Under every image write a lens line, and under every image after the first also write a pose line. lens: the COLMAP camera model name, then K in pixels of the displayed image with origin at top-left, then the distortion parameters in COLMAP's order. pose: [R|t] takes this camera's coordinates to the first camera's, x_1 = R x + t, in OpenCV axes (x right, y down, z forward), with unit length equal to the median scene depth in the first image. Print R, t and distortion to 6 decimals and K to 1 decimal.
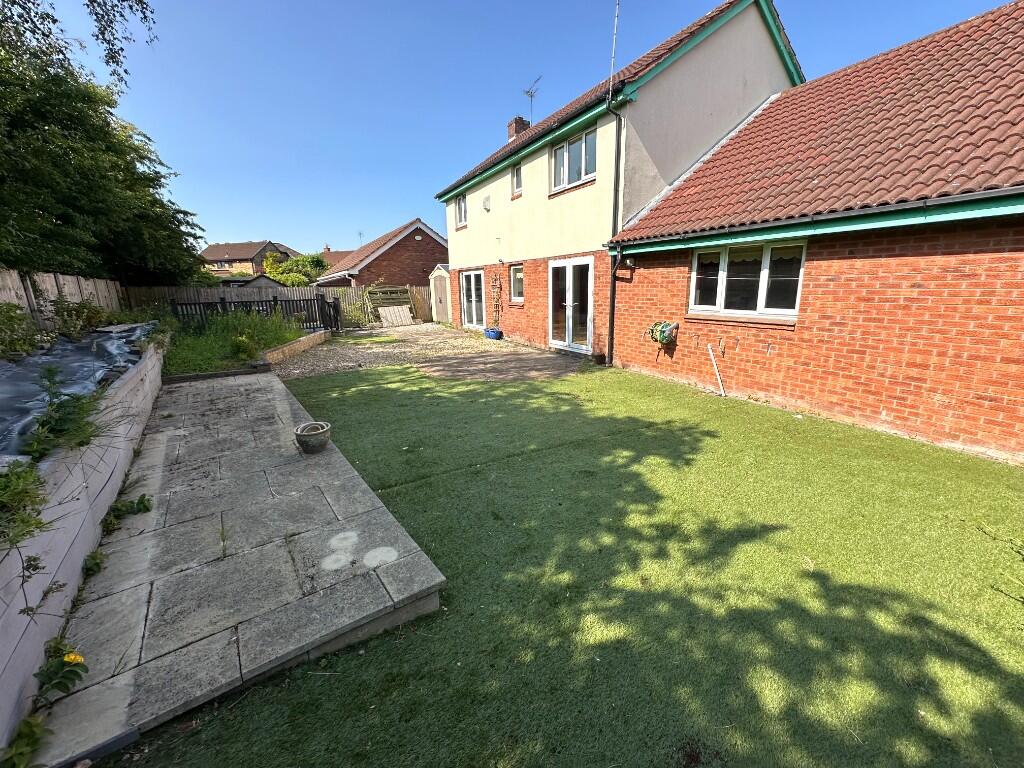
lens RADIAL K [[408.4, 0, 511.2], [0, 408.4, 380.1], [0, 0, 1]] dist [-0.011201, 0.000854]
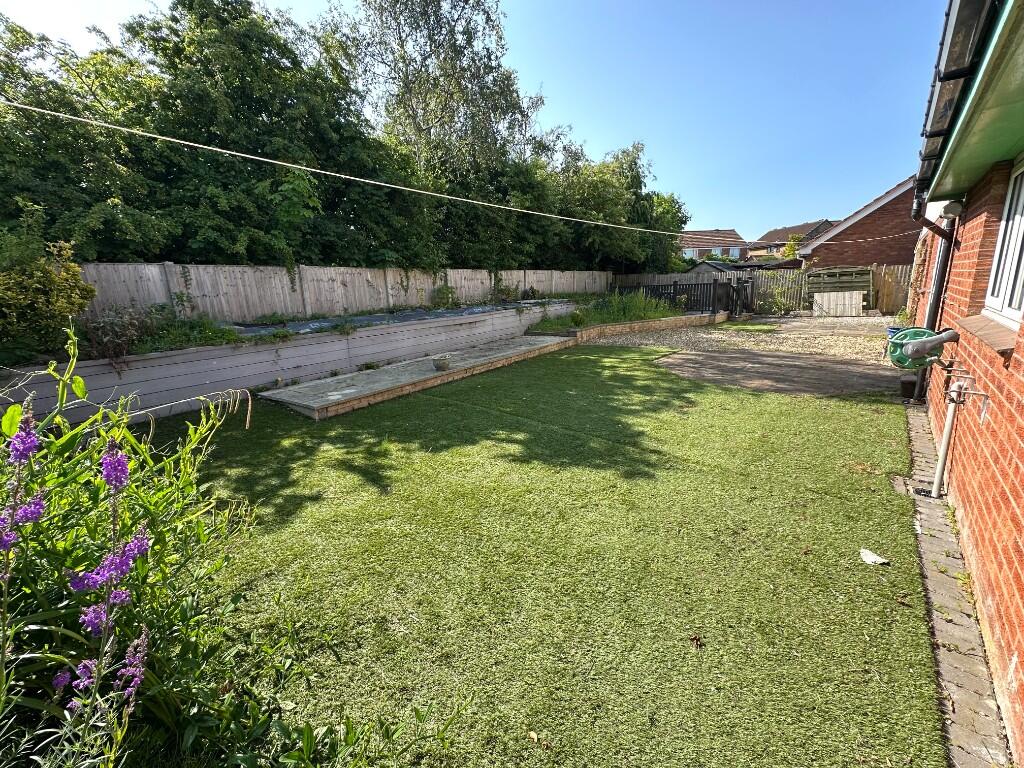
lens RADIAL K [[408.4, 0, 513.4], [0, 408.4, 383.0], [0, 0, 1]] dist [-0.011201, 0.000854]
pose [[0.336099, 0.220078, -0.915753, 1.072667], [-0.177921, 0.969645, 0.167729, -0.107784], [0.924868, 0.106558, 0.365053, 0.547241]]
